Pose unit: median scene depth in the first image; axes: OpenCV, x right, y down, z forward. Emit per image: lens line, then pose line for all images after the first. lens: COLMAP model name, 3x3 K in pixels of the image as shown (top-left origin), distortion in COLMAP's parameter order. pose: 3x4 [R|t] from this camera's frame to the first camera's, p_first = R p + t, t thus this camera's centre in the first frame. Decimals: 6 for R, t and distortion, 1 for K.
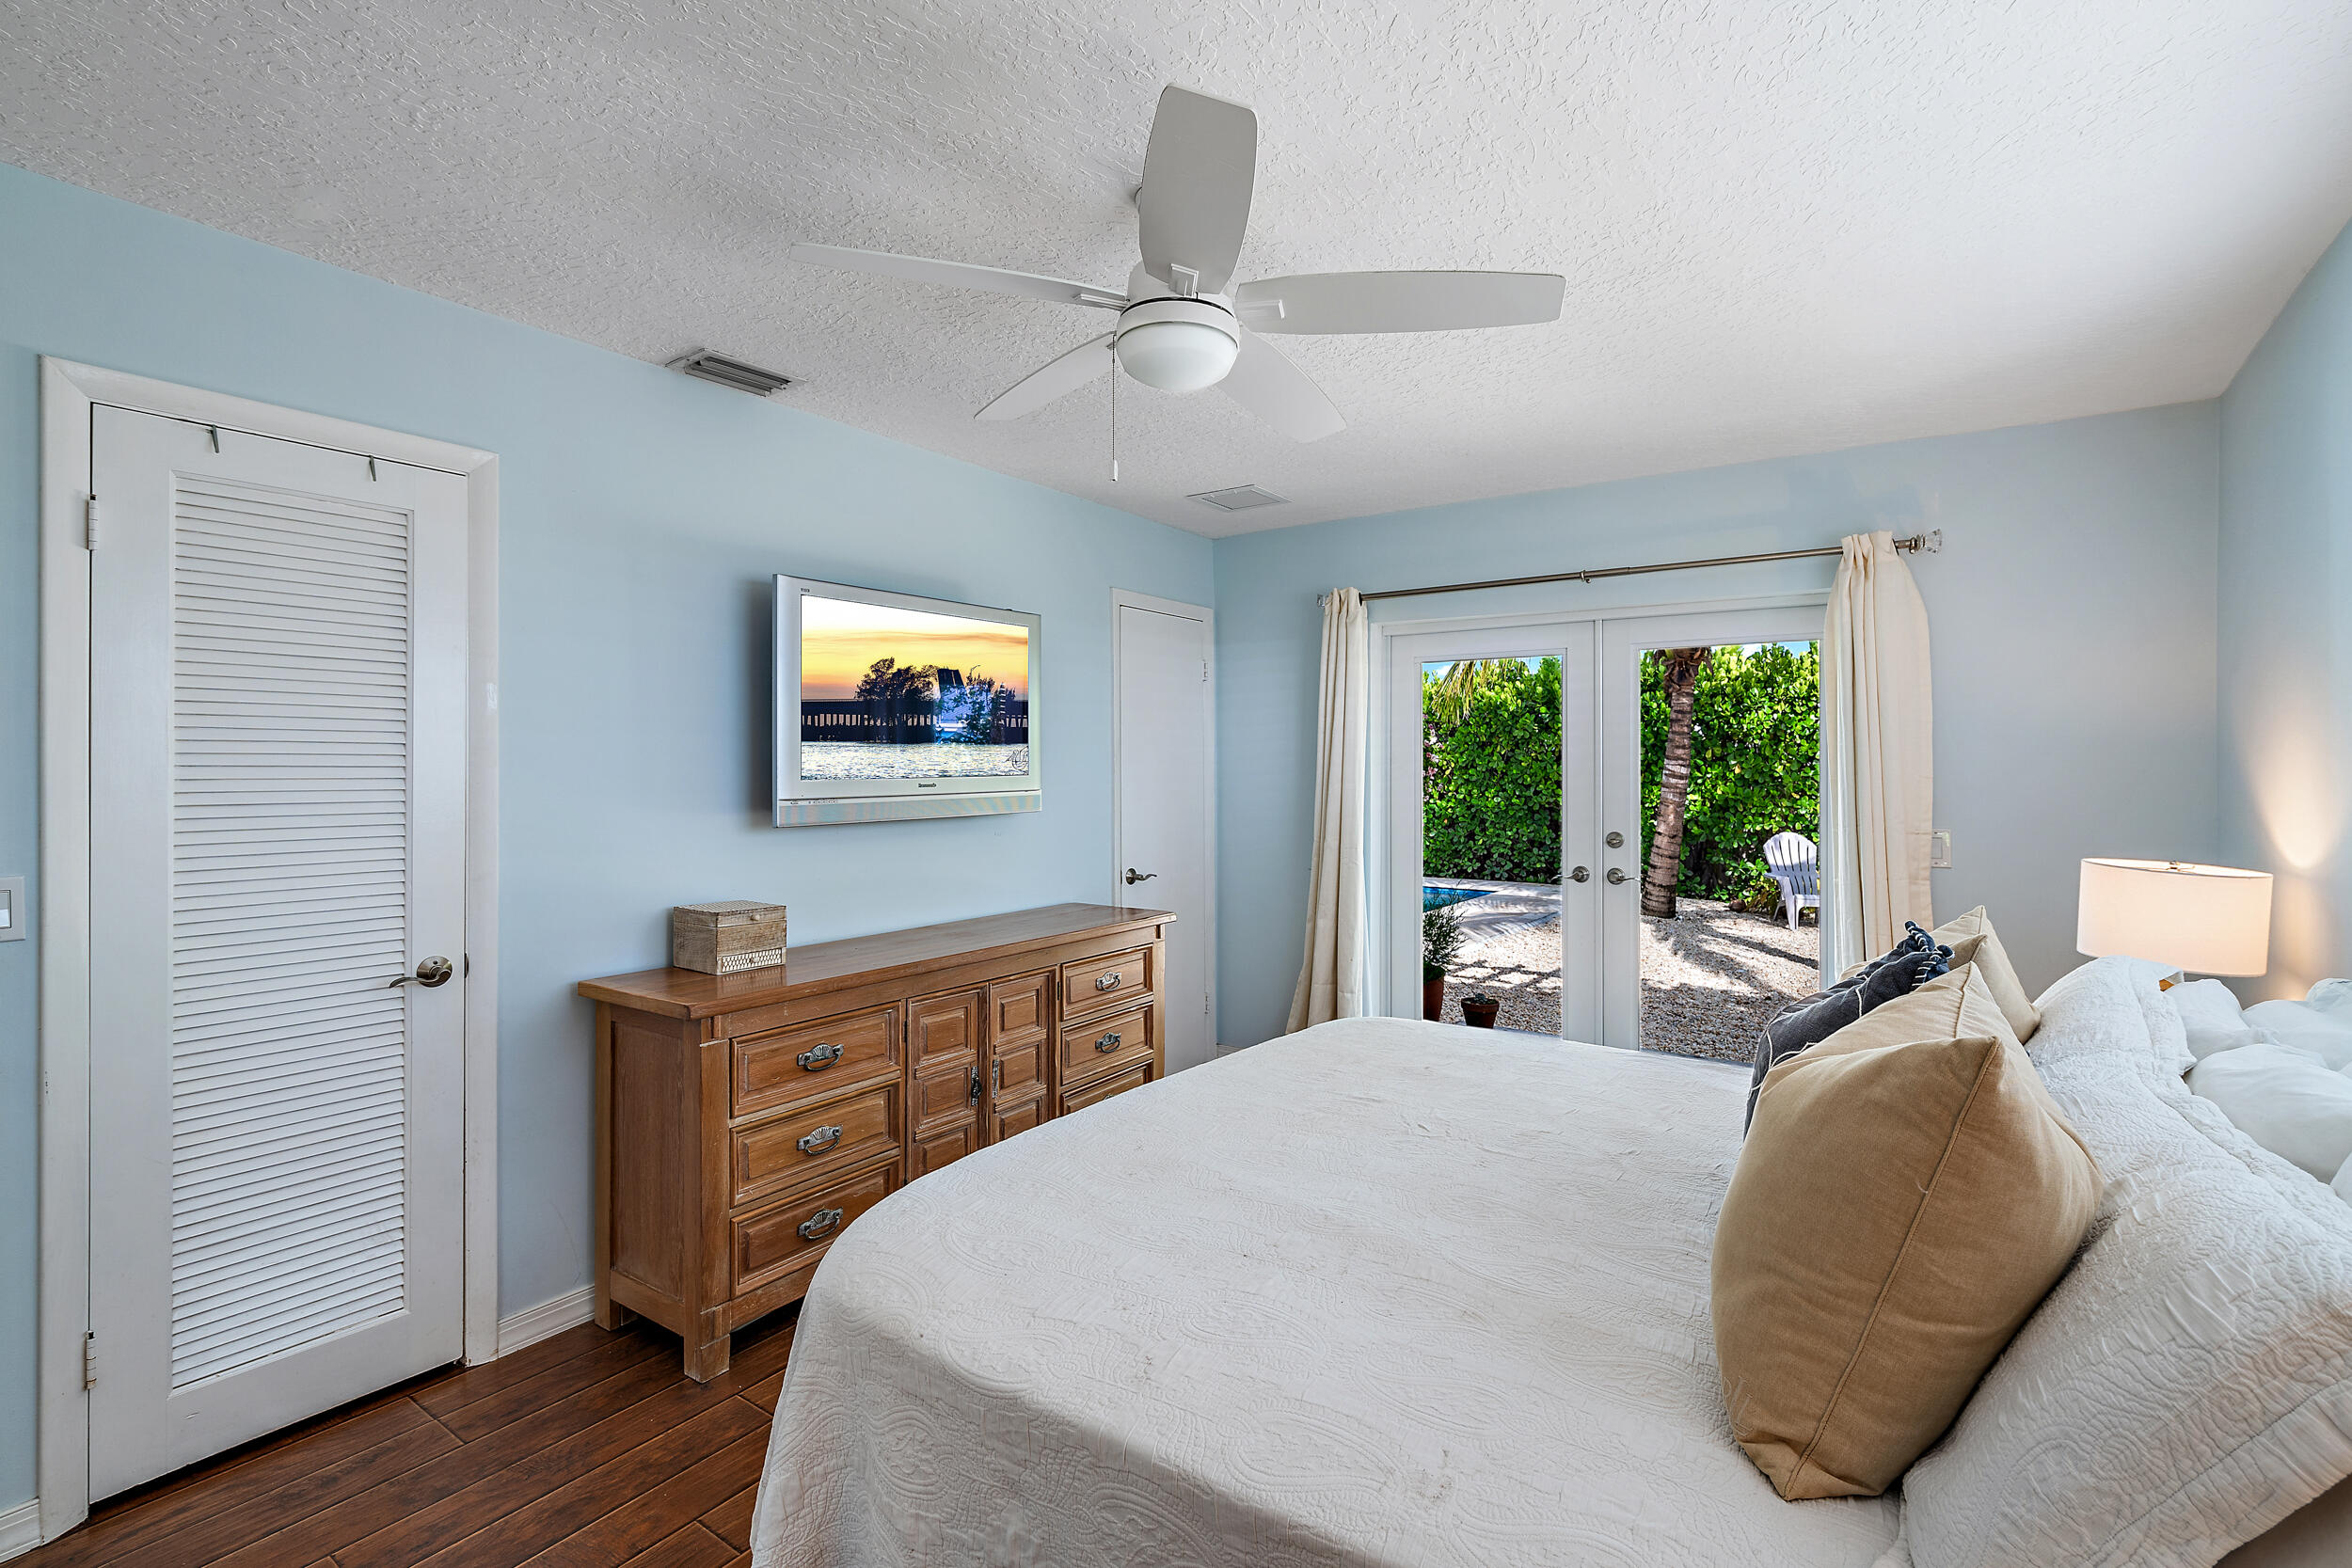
lens RADIAL K [[1087.6, 0, 1180.2], [0, 1087.6, 771.9], [0, 0, 1]] dist [-0.001900, 0.002968]
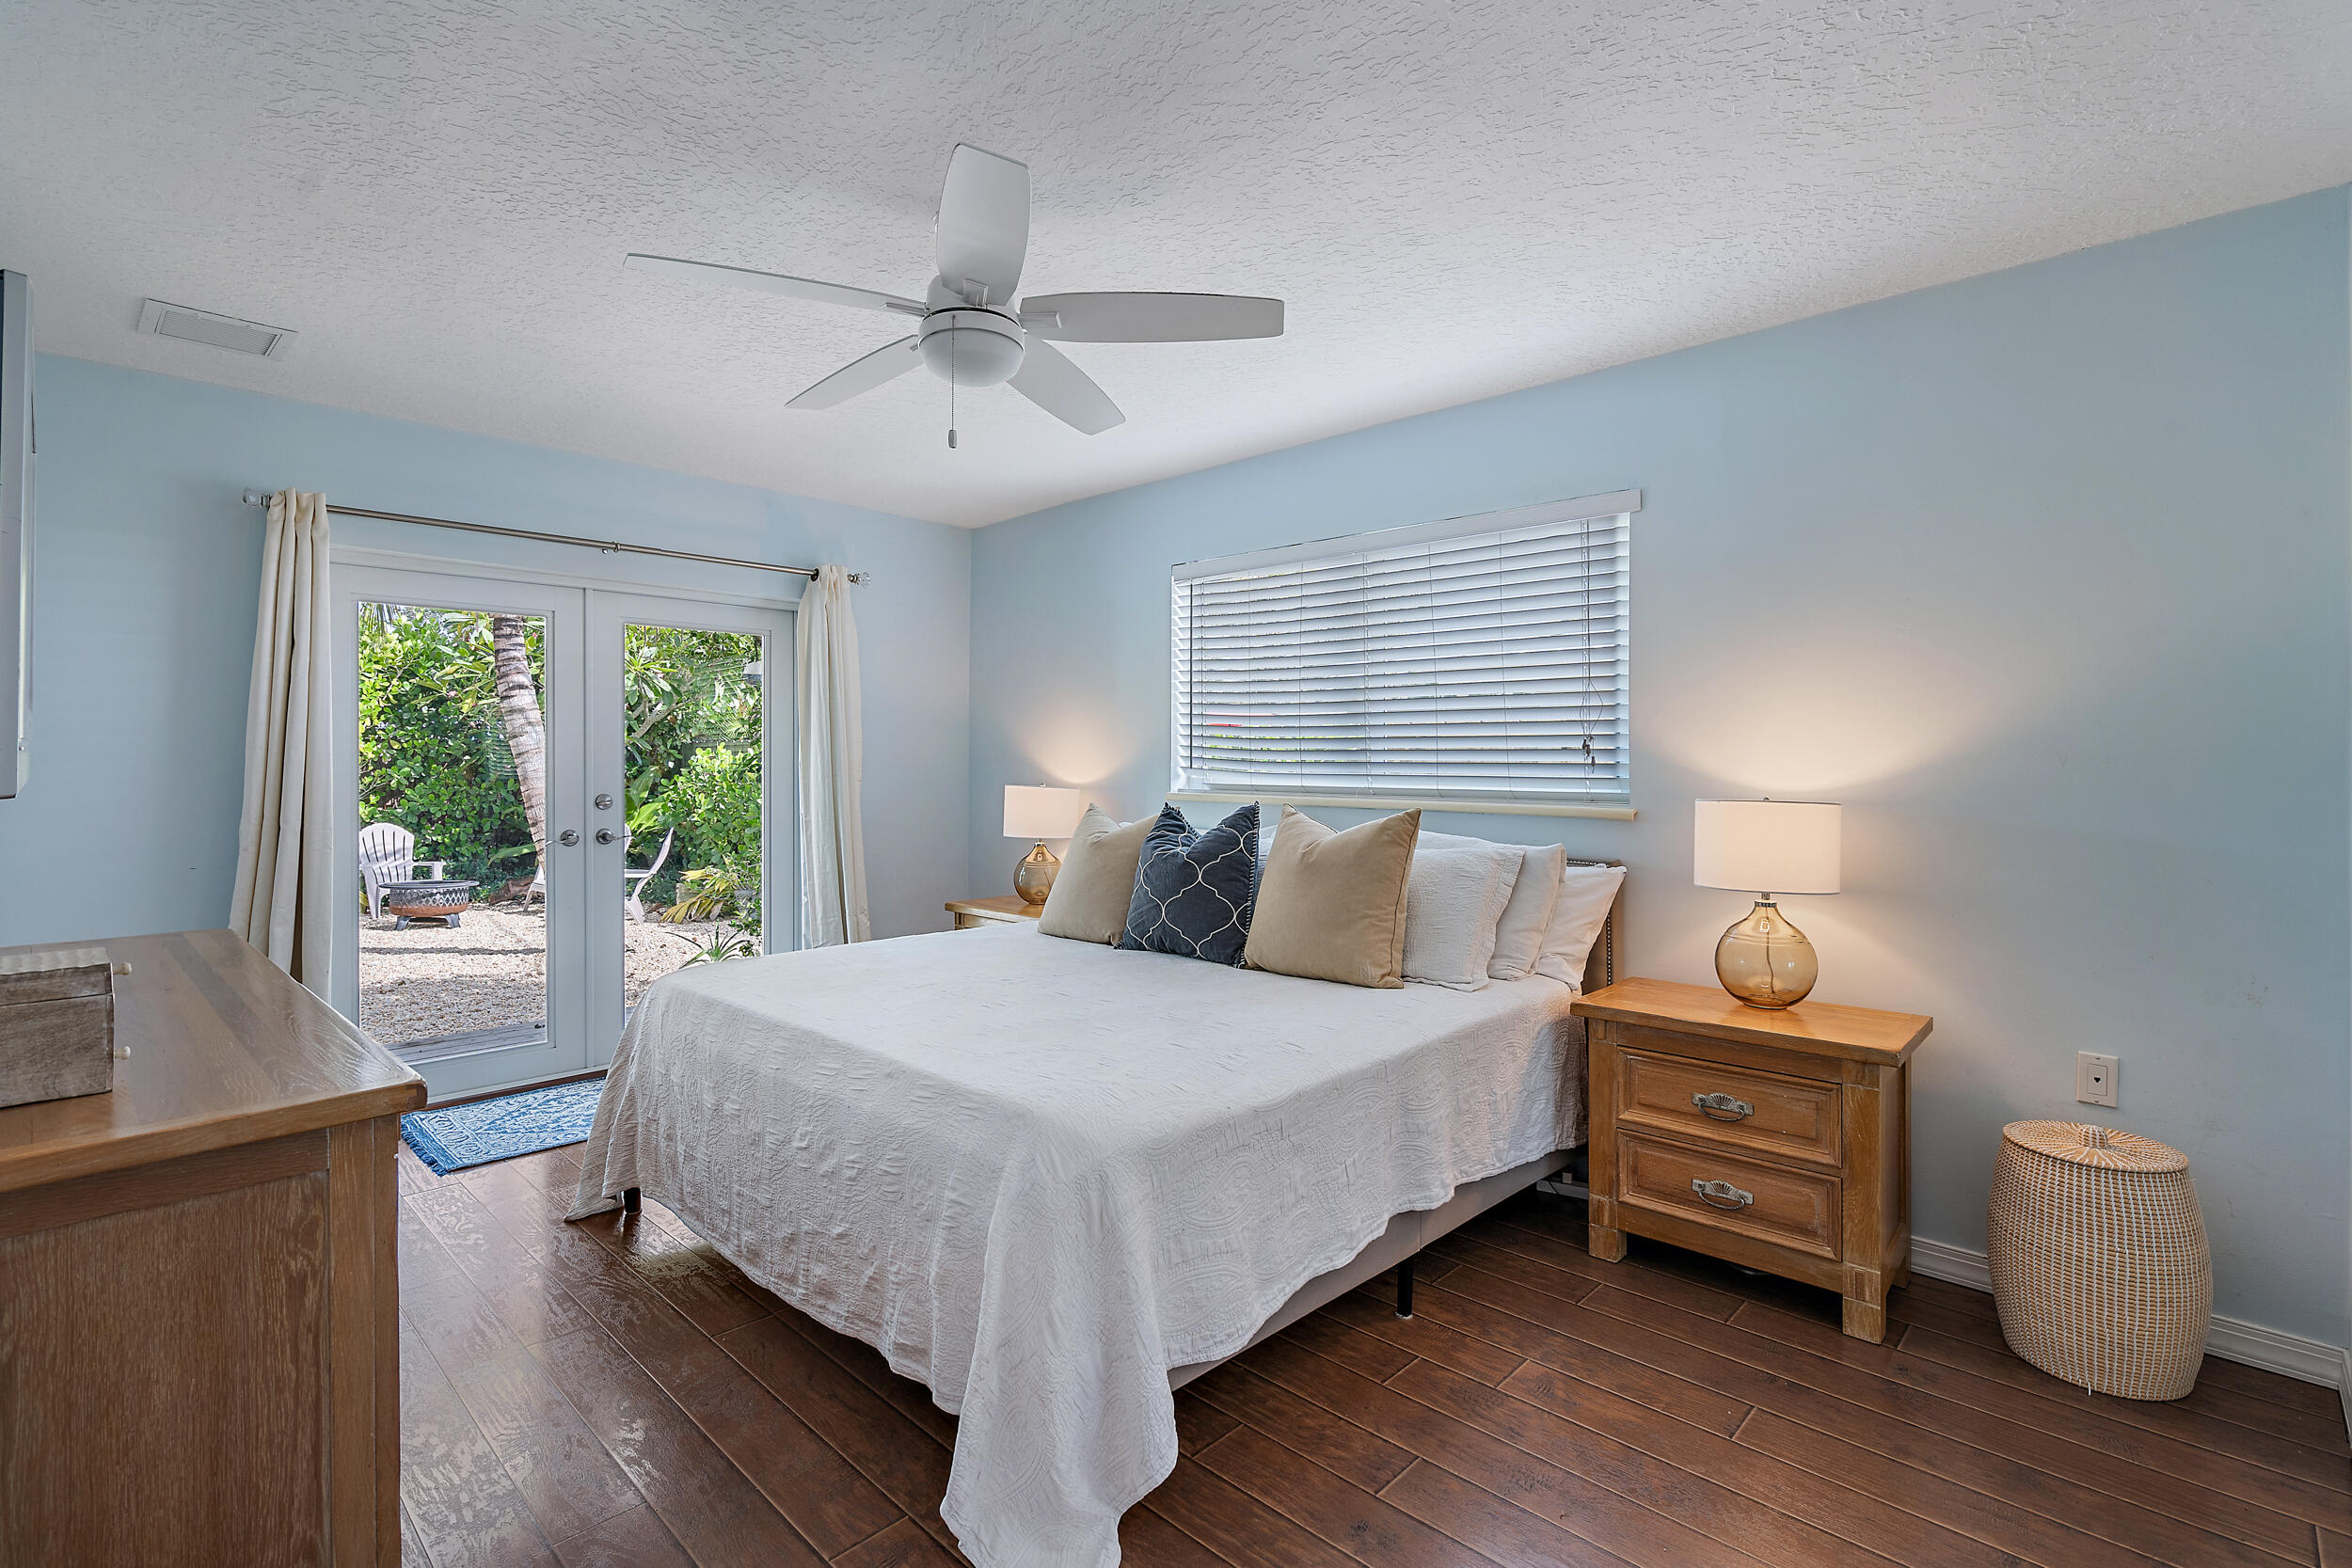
lens RADIAL K [[1087.6, 0, 1178.6], [0, 1087.6, 771.4], [0, 0, 1]] dist [-0.001900, 0.002968]
pose [[0.156361, -0.009117, 0.987658, -0.664812], [0.005330, 0.999951, 0.008387, 0.032877], [-0.987686, 0.003953, 0.156402, 0.357157]]
